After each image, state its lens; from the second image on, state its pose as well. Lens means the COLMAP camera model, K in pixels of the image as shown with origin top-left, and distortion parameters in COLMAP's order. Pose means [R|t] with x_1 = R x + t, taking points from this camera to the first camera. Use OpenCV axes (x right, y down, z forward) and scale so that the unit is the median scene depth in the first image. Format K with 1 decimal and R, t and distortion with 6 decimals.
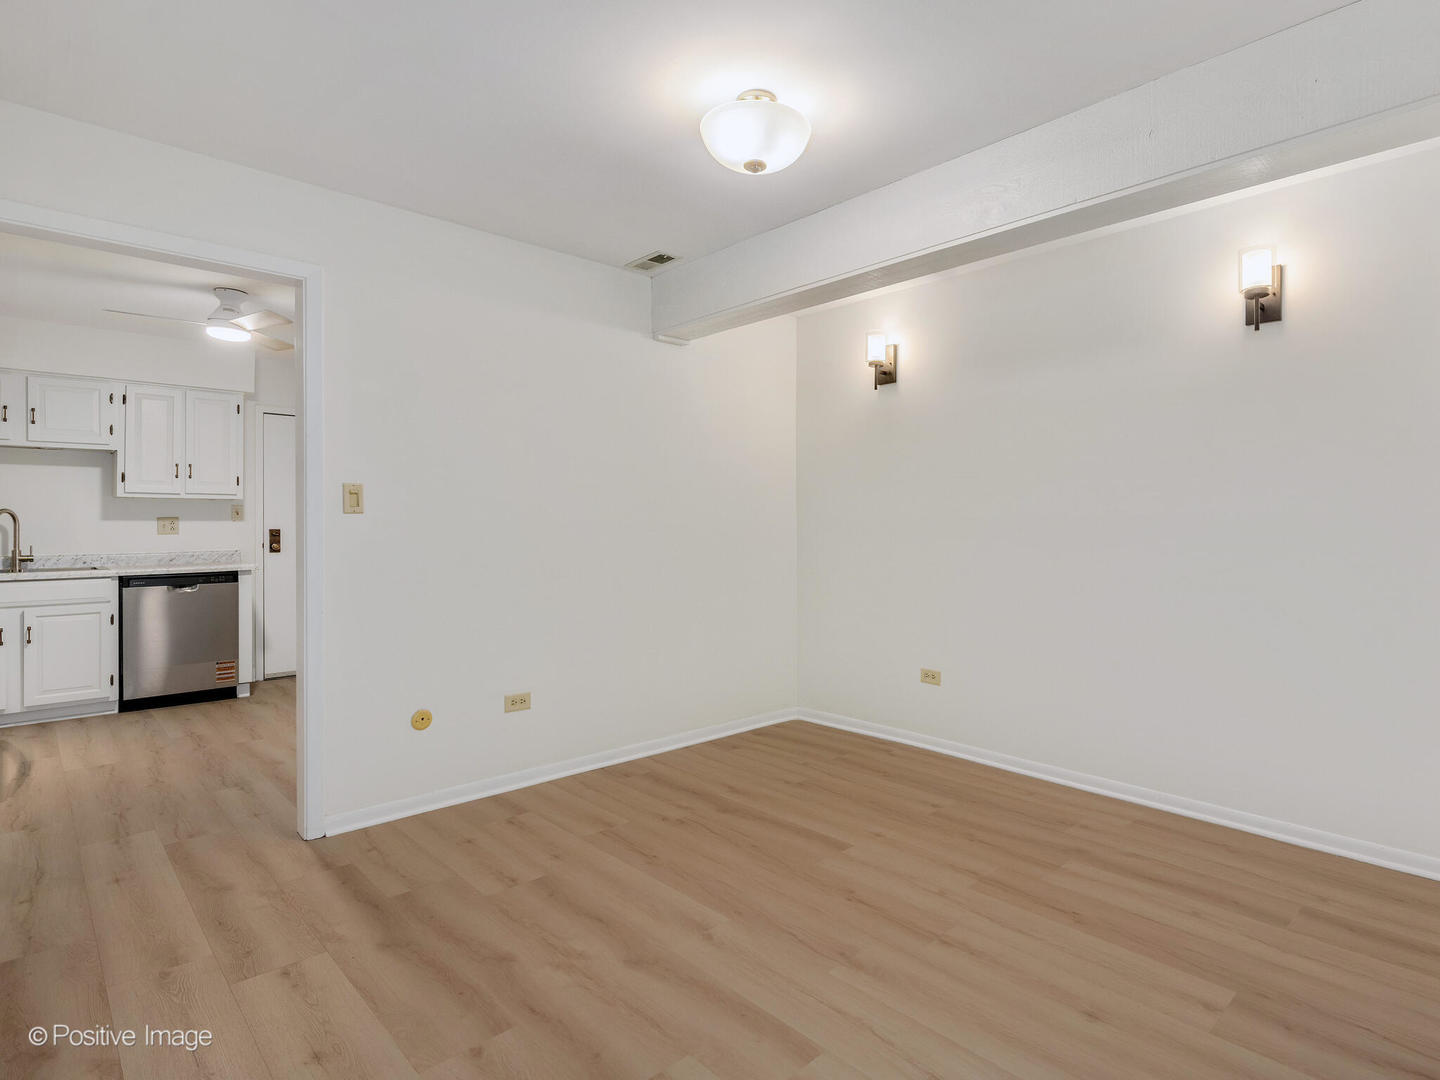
lens RADIAL K [[768.6, 0, 761.3], [0, 768.6, 520.0], [0, 0, 1]] dist [0.003455, 0.000589]
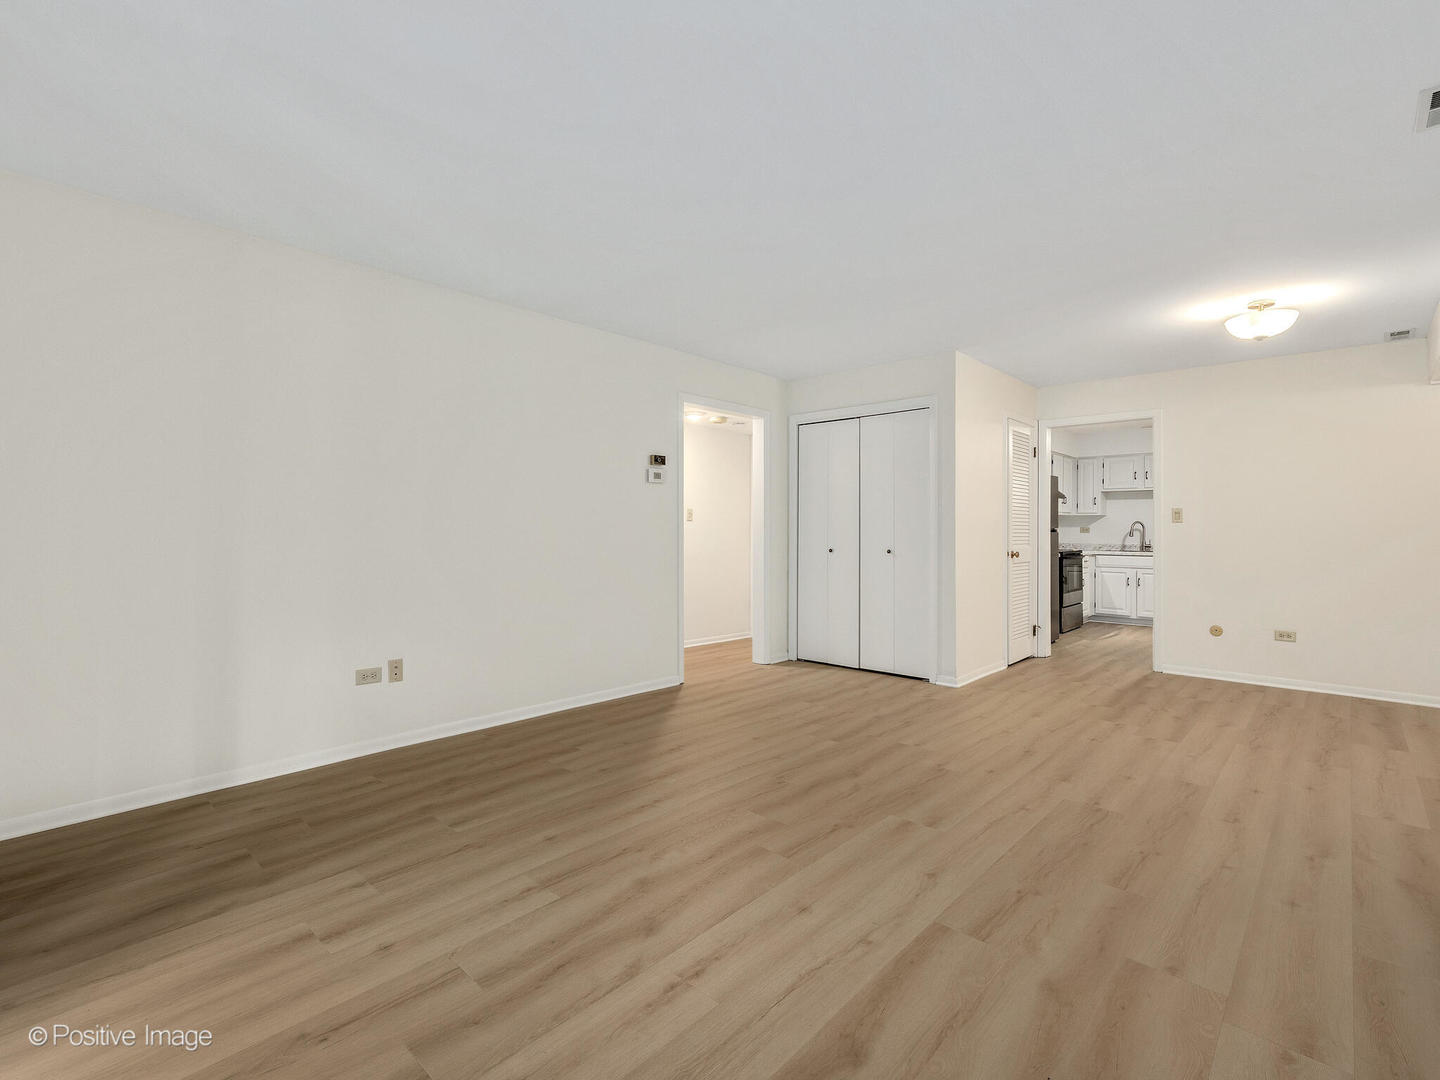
lens RADIAL K [[667.5, 0, 733.6], [0, 667.5, 531.1], [0, 0, 1]] dist [0.002342, -0.002664]
pose [[0.062030, 0.002935, -0.998070, 0.729352], [0.002770, 0.999991, 0.003113, 0.003314], [0.998070, -0.002958, 0.062022, -0.185998]]
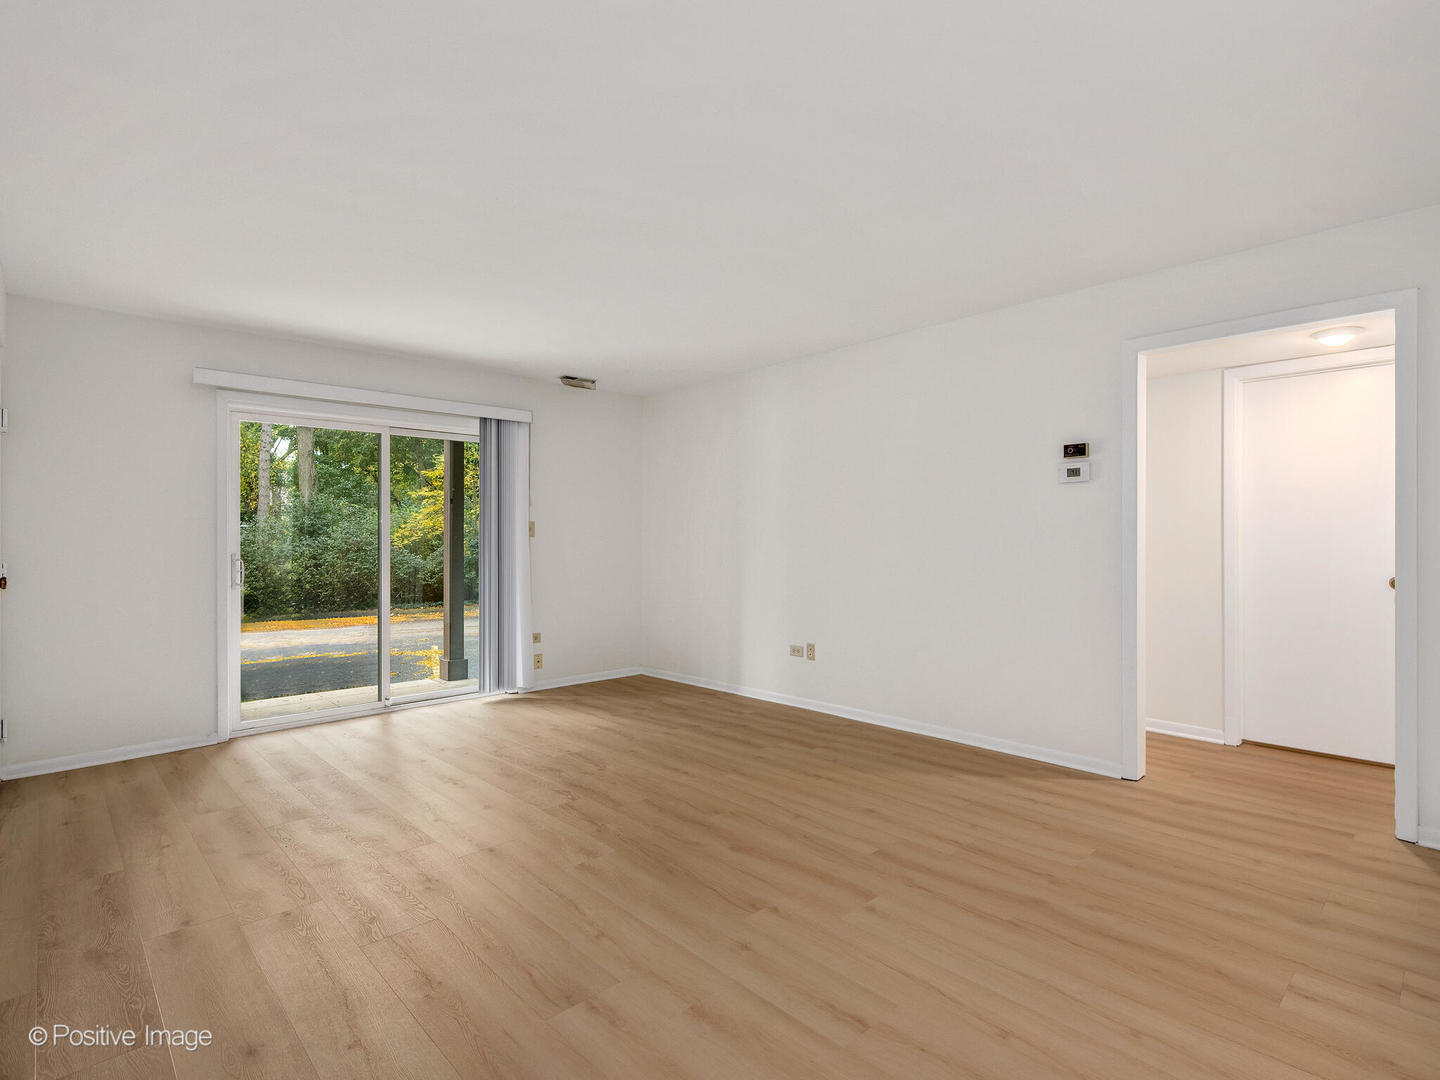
lens RADIAL K [[716.5, 0, 726.6], [0, 716.5, 540.1], [0, 0, 1]] dist [0.000539, -0.000389]
pose [[-0.999993, 0.002344, 0.002997, 0.111457], [0.002319, 0.999963, -0.008334, 0.002206], [-0.003016, -0.008327, -0.999961, 0.524492]]
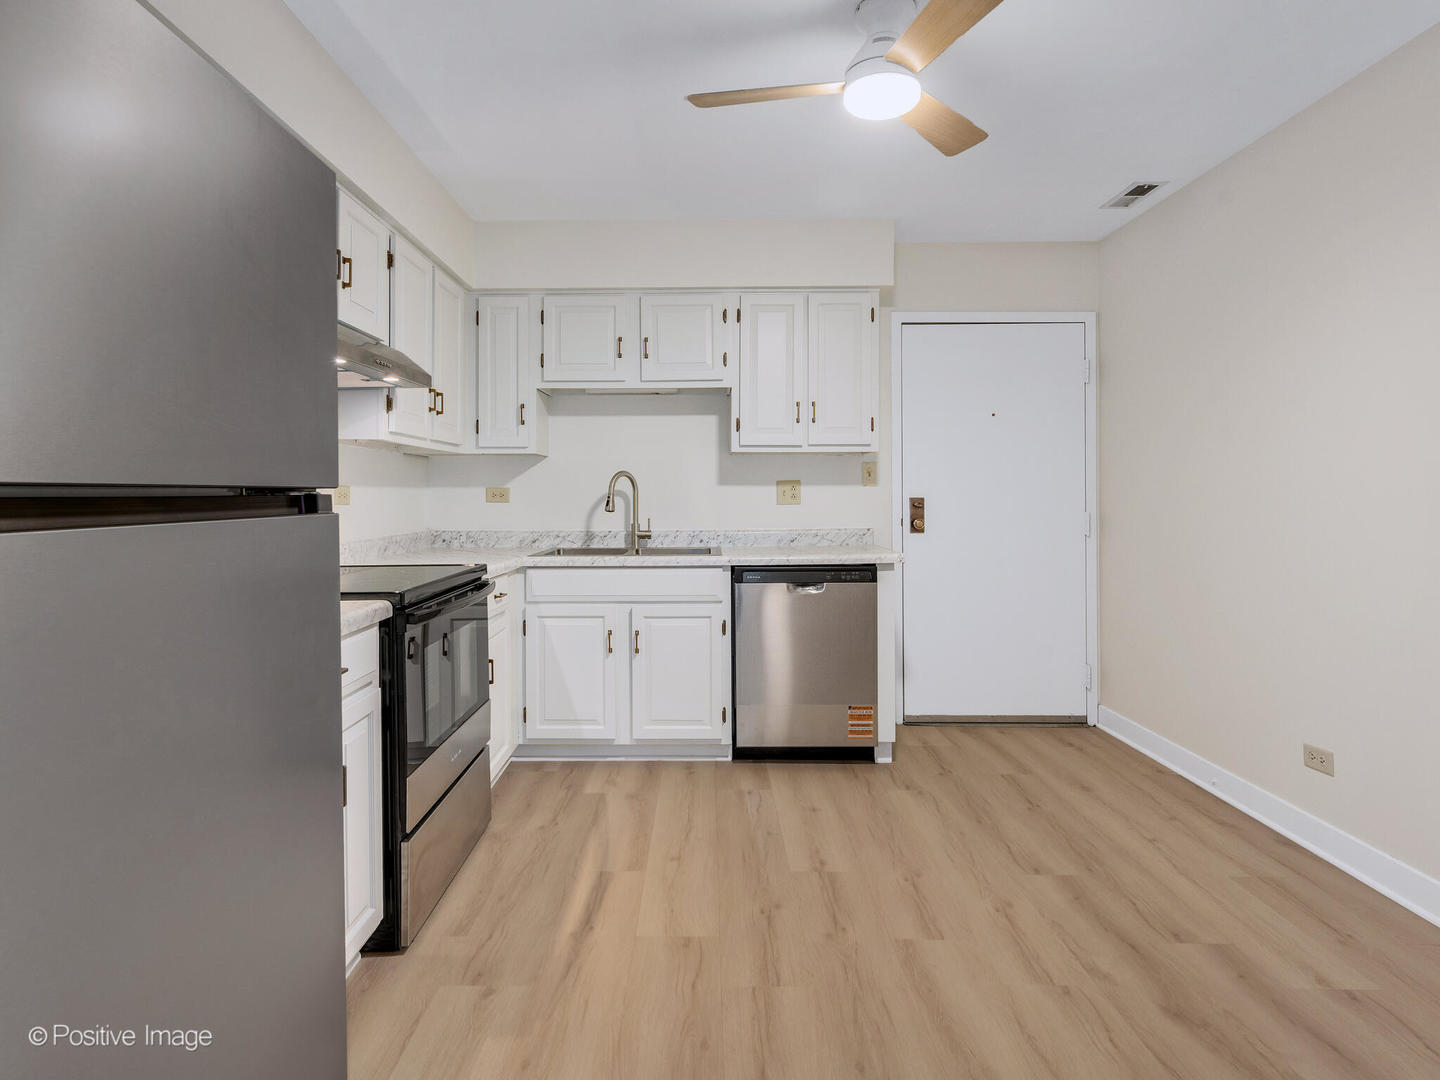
lens RADIAL K [[768.6, 0, 715.4], [0, 768.6, 494.8], [0, 0, 1]] dist [0.003455, 0.000589]
pose [[0.725633, -0.000459, -0.688082, -0.373285], [0.004721, 0.999980, 0.004312, 0.006828], [0.688066, -0.006377, 0.725620, 0.495108]]
